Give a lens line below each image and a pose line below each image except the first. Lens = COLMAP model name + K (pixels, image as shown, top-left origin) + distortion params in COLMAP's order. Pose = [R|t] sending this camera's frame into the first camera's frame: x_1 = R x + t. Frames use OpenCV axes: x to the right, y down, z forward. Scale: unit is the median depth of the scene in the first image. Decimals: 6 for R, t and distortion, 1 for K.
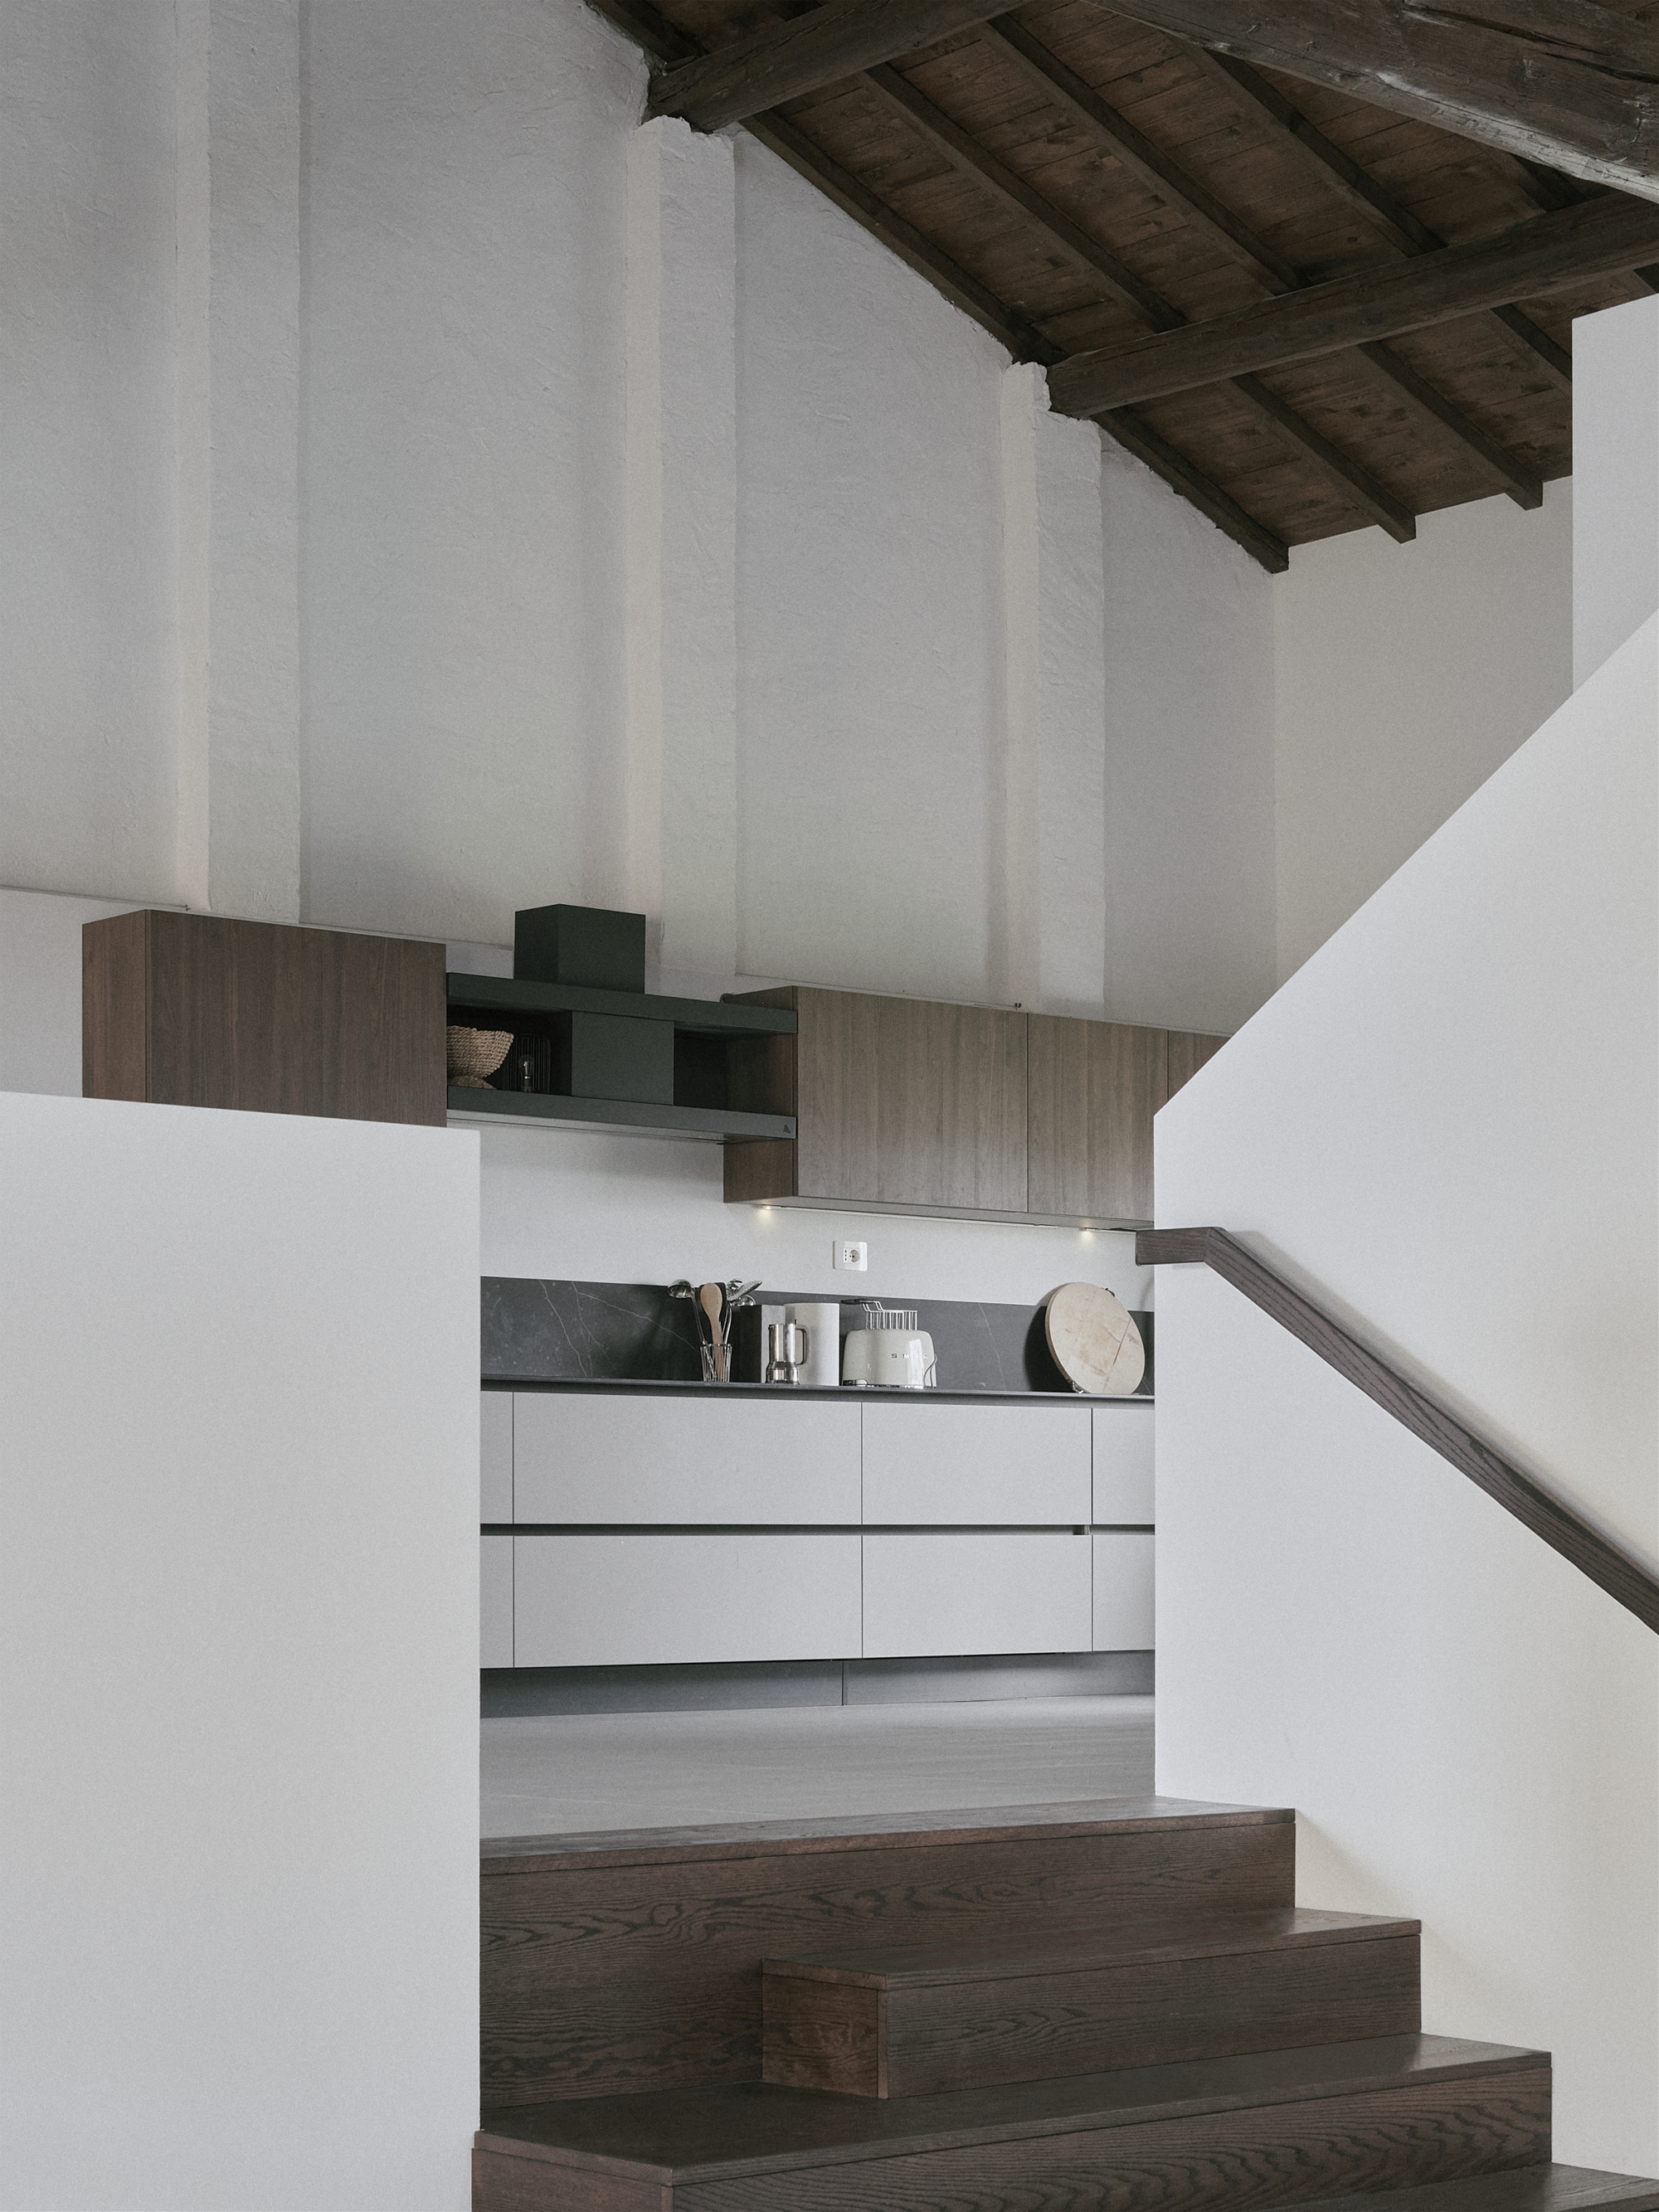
lens RADIAL K [[4063.7, 0, 829.5], [0, 4063.7, 1106.0], [0, 0, 1]] dist [-0.044767, -0.122095]
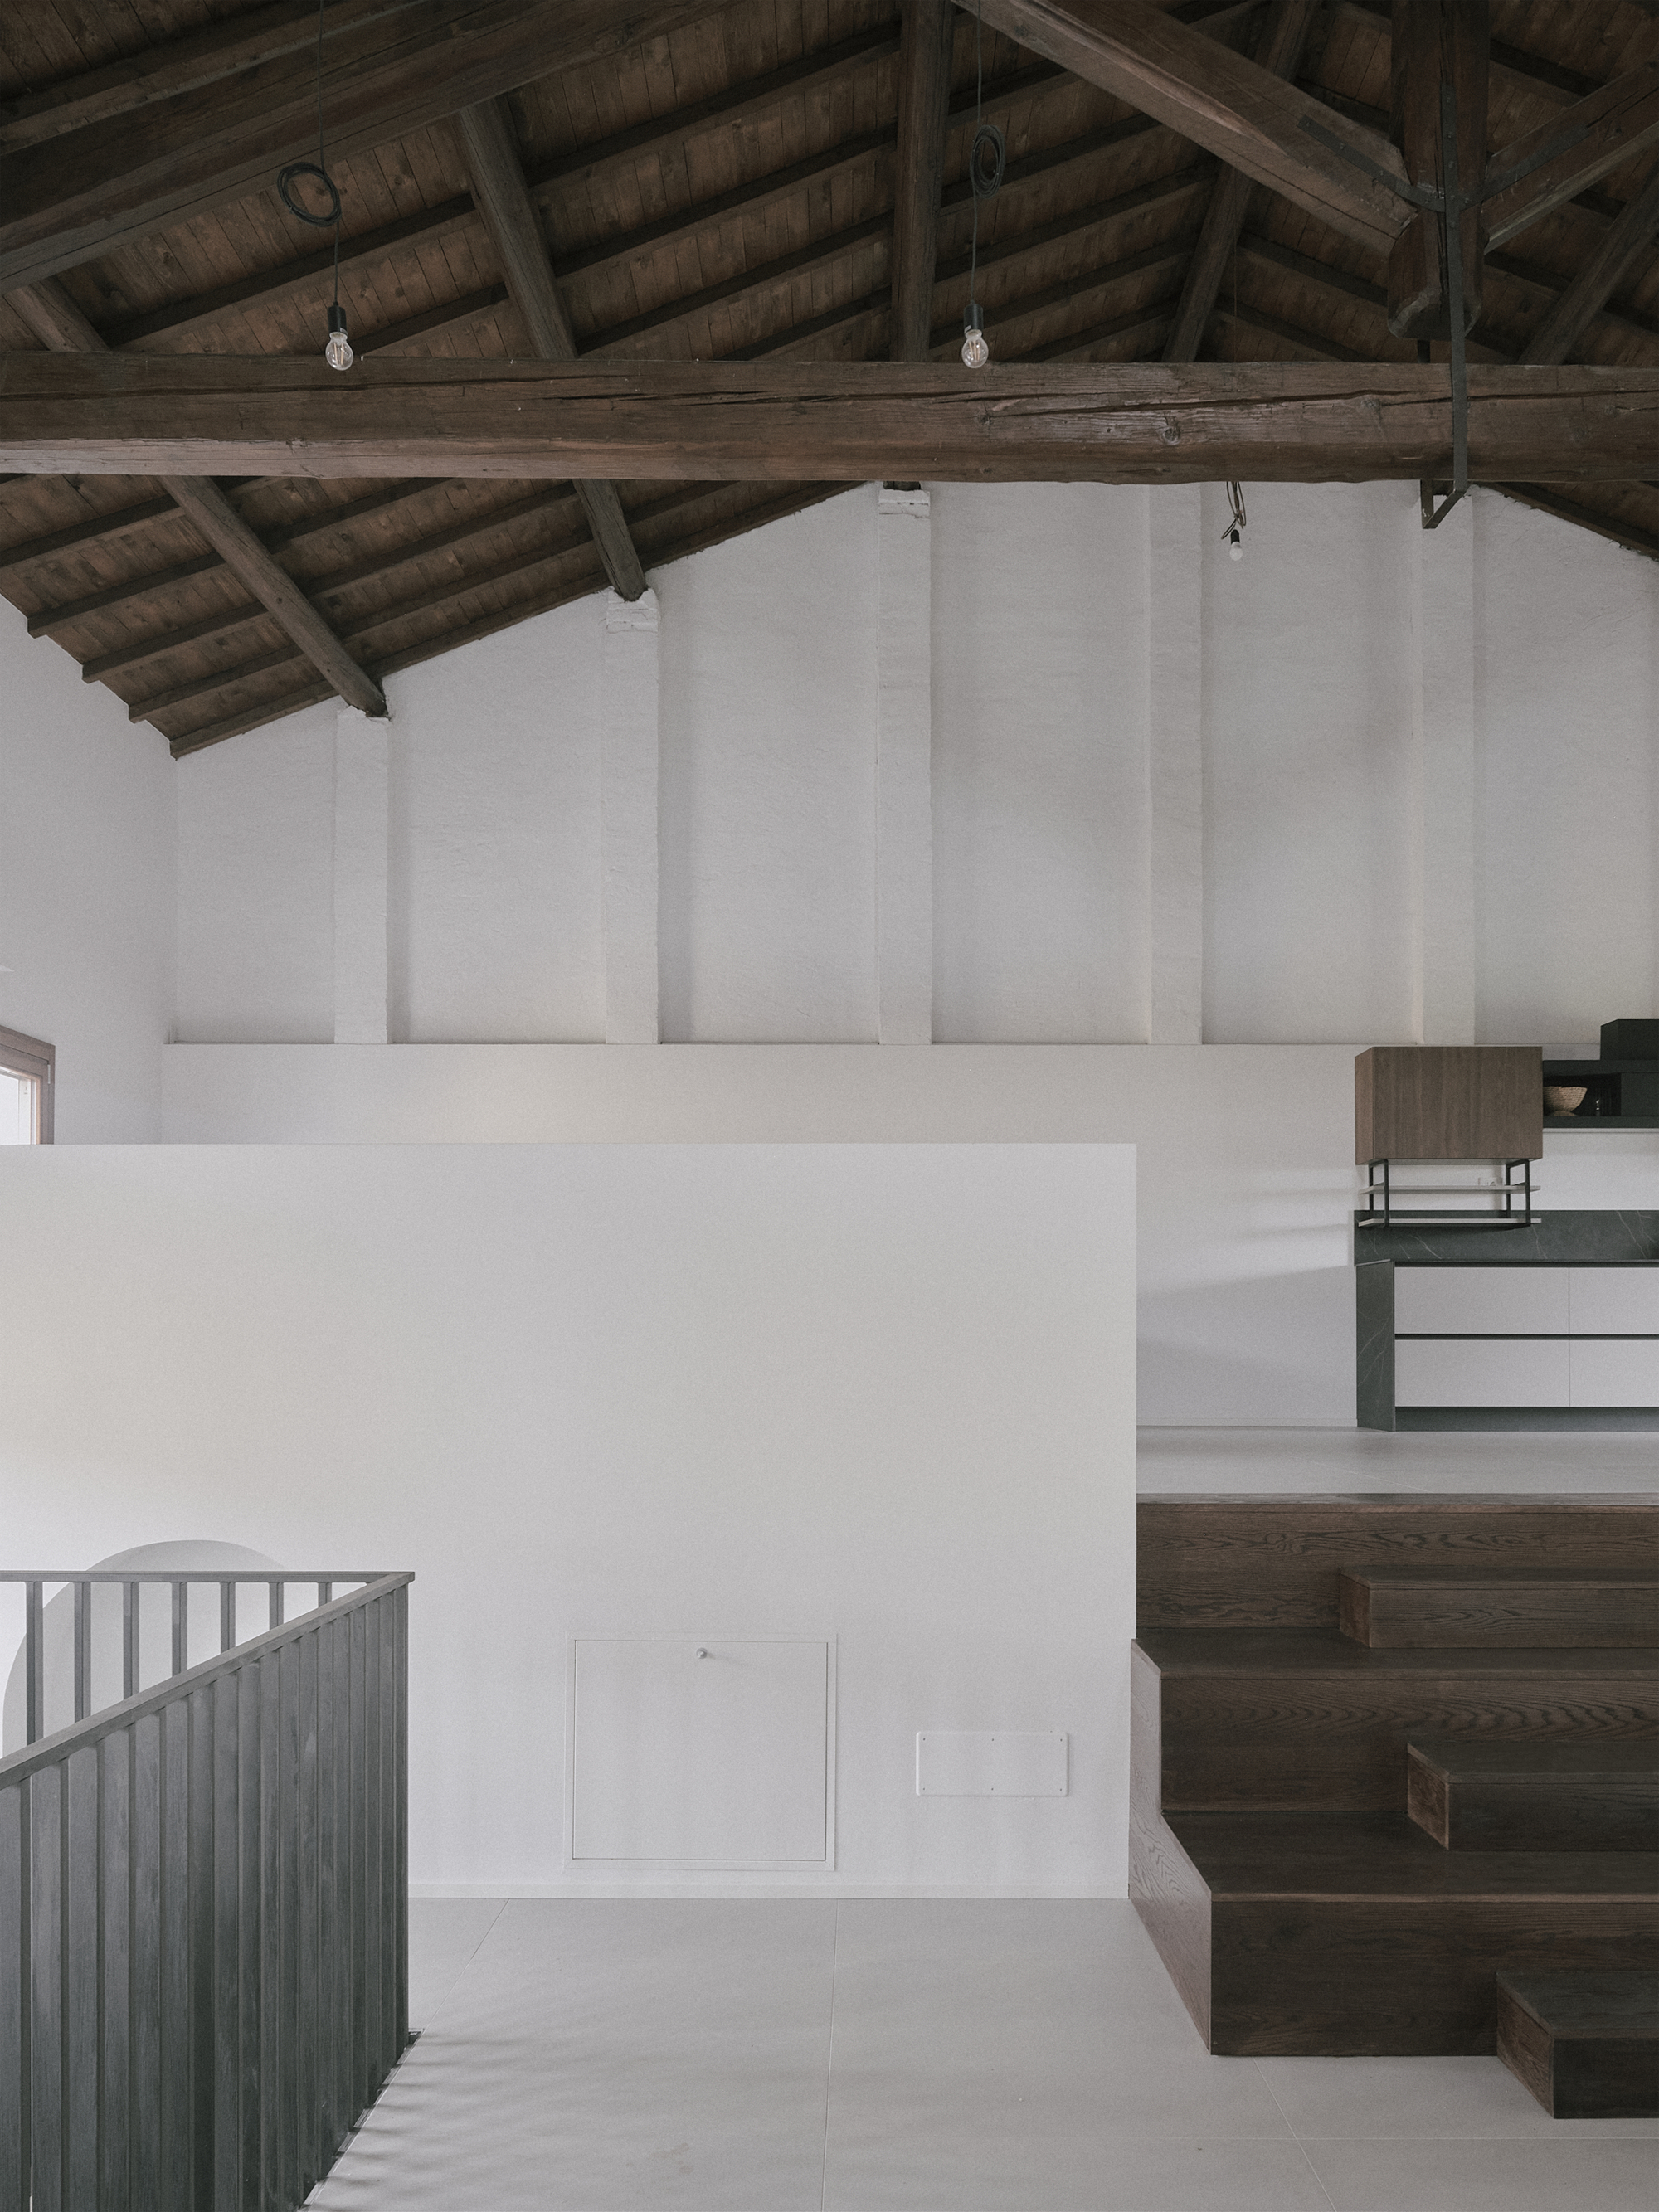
lens RADIAL K [[1615.3, 0, 867.8], [0, 1615.3, 1316.9], [0, 0, 1]] dist [-0.004772, 0.002075]
pose [[0.754395, -0.006419, -0.656390, 0.306381], [0.068042, 0.995330, 0.068468, 0.027832], [0.652885, -0.096314, 0.751309, 0.296762]]
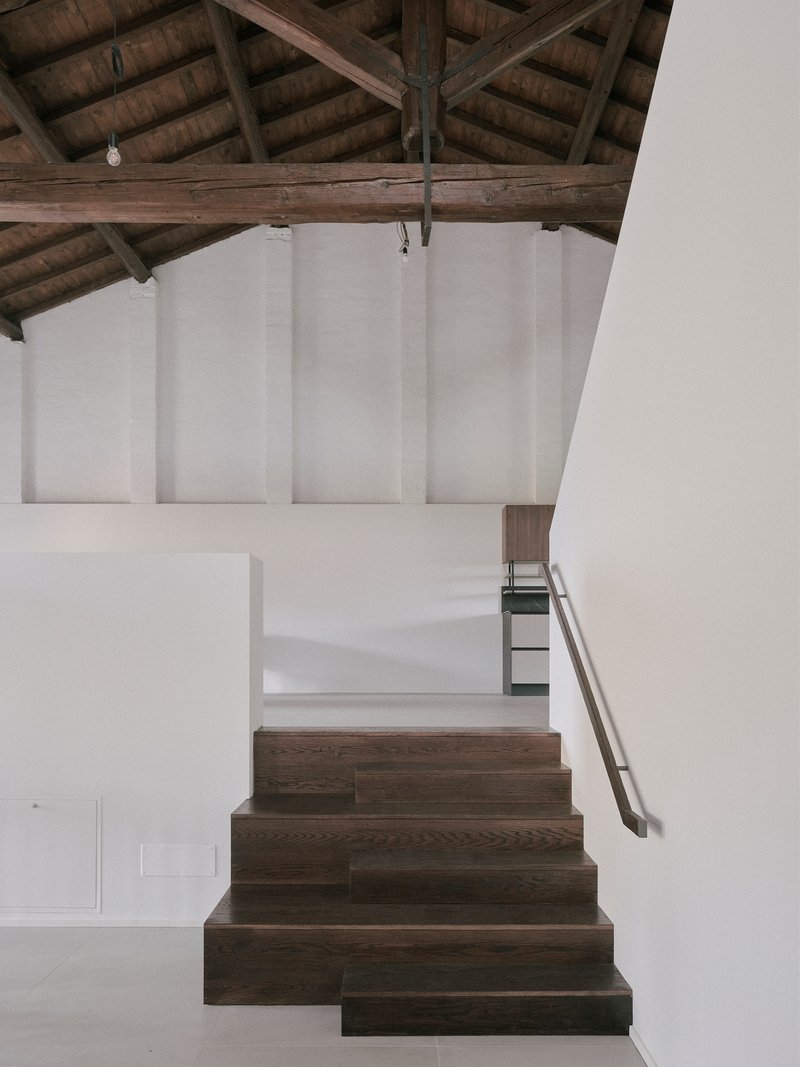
lens RADIAL K [[799.6, 0, 399.9], [0, 799.6, 645.1], [0, 0, 1]] dist [-0.001985, -0.000692]
pose [[0.753893, -0.001315, -0.656995, 0.498089], [0.067919, 0.994796, 0.075946, 0.045253], [0.653477, -0.101878, 0.750060, 0.464934]]
